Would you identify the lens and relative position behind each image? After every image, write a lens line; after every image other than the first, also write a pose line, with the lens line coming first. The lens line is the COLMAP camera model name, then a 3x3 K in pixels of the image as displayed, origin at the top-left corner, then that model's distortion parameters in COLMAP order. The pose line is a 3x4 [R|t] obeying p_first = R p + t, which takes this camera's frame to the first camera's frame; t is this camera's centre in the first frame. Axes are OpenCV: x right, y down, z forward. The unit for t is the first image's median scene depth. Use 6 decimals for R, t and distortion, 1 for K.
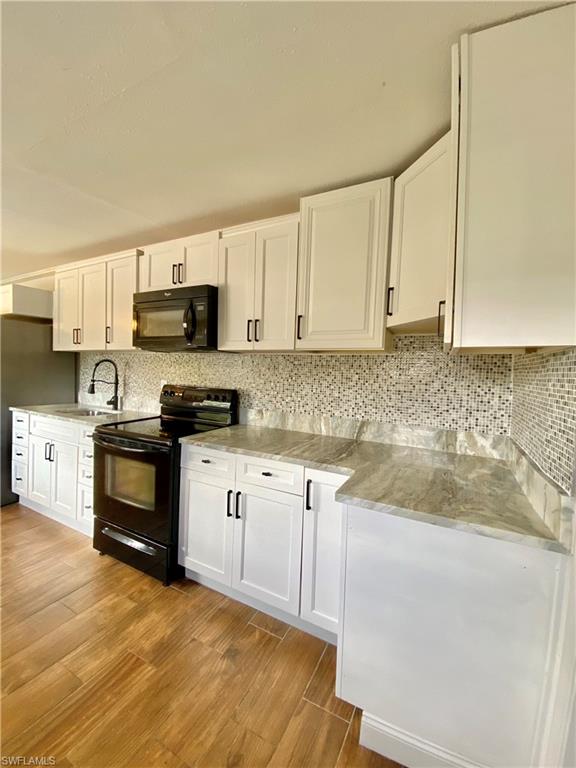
lens RADIAL K [[311.1, 0, 292.4], [0, 311.1, 382.8], [0, 0, 1]] dist [0.015044, -0.017653]
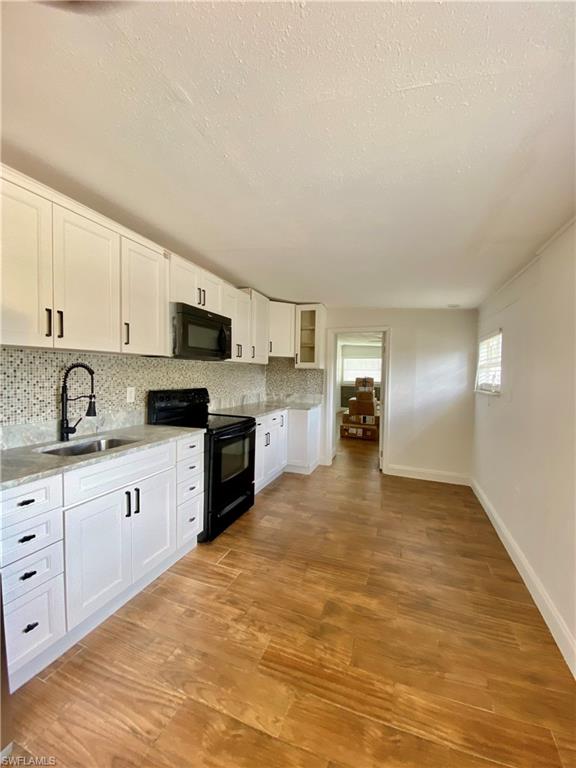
lens RADIAL K [[311.1, 0, 291.3], [0, 311.1, 382.5], [0, 0, 1]] dist [0.015044, -0.017653]
pose [[-0.132431, -0.067189, 0.988912, -1.886153], [0.012796, 0.997501, 0.069486, -0.108856], [-0.991110, 0.021856, -0.131241, 0.938833]]
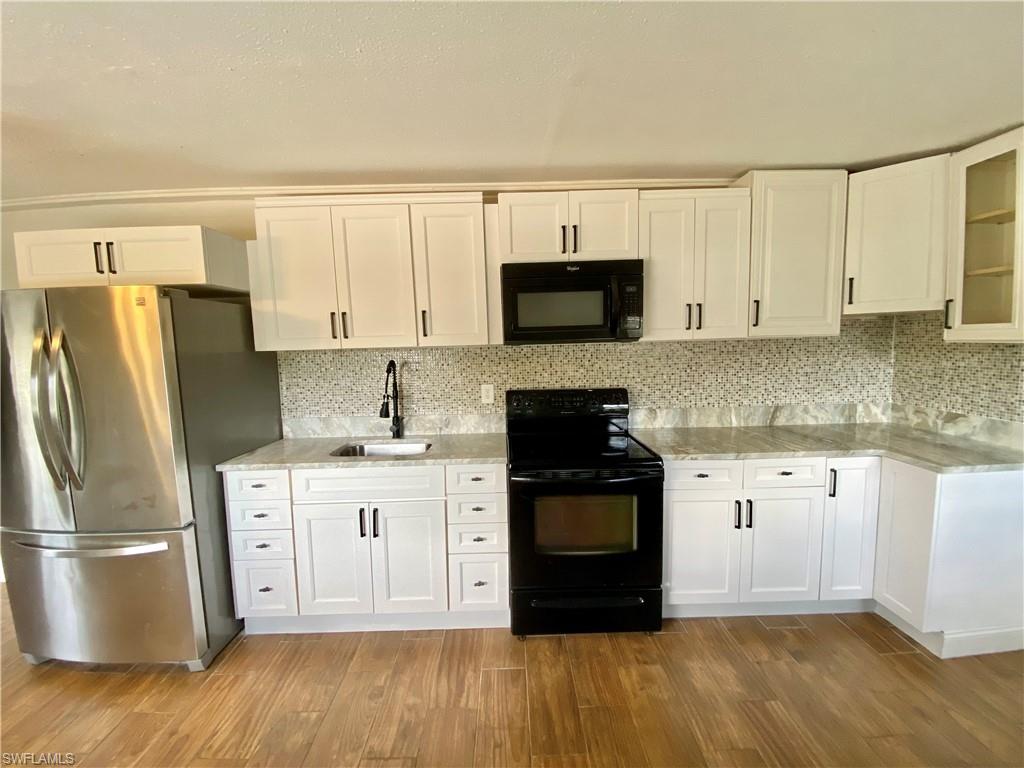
lens RADIAL K [[414.8, 0, 512.2], [0, 414.8, 383.5], [0, 0, 1]] dist [0.015044, -0.017653]
pose [[0.880403, -0.100035, 0.463555, -1.109604], [0.071915, 0.994356, 0.077997, -0.111543], [-0.468742, -0.035332, 0.882628, 0.219259]]
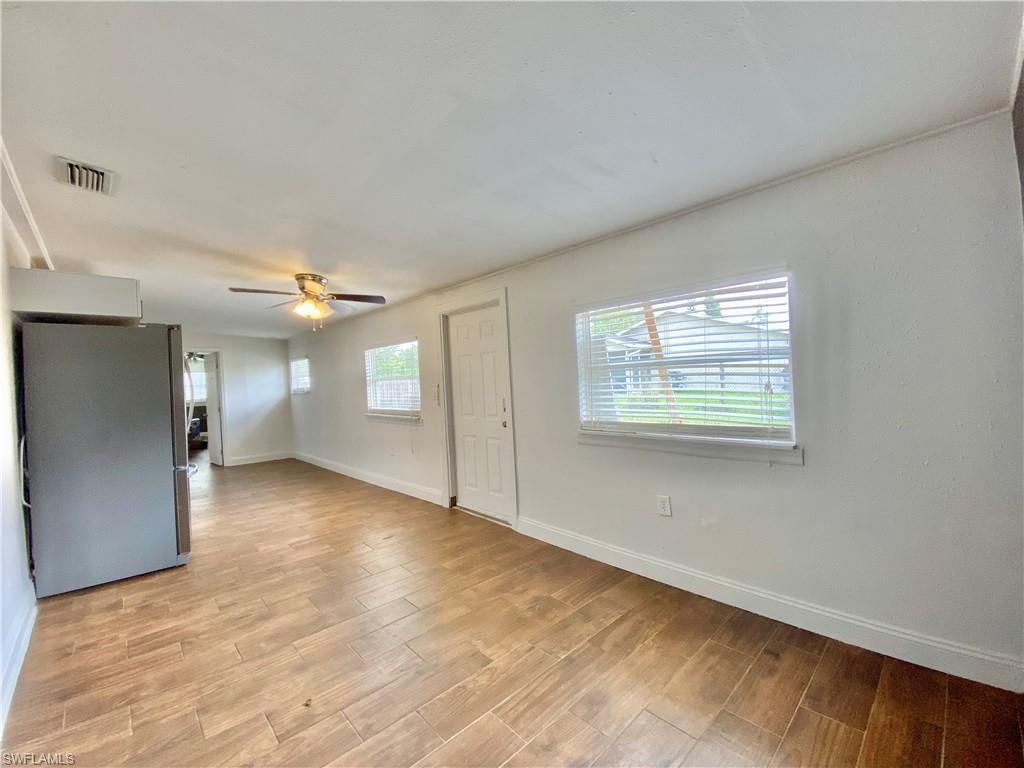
lens RADIAL K [[414.8, 0, 506.4], [0, 414.8, 379.5], [0, 0, 1]] dist [0.015044, -0.017653]
pose [[-0.941605, 0.014707, 0.336398, -3.346924], [0.032057, 0.998423, 0.046082, -0.150534], [-0.335190, 0.054175, -0.940592, 2.562334]]
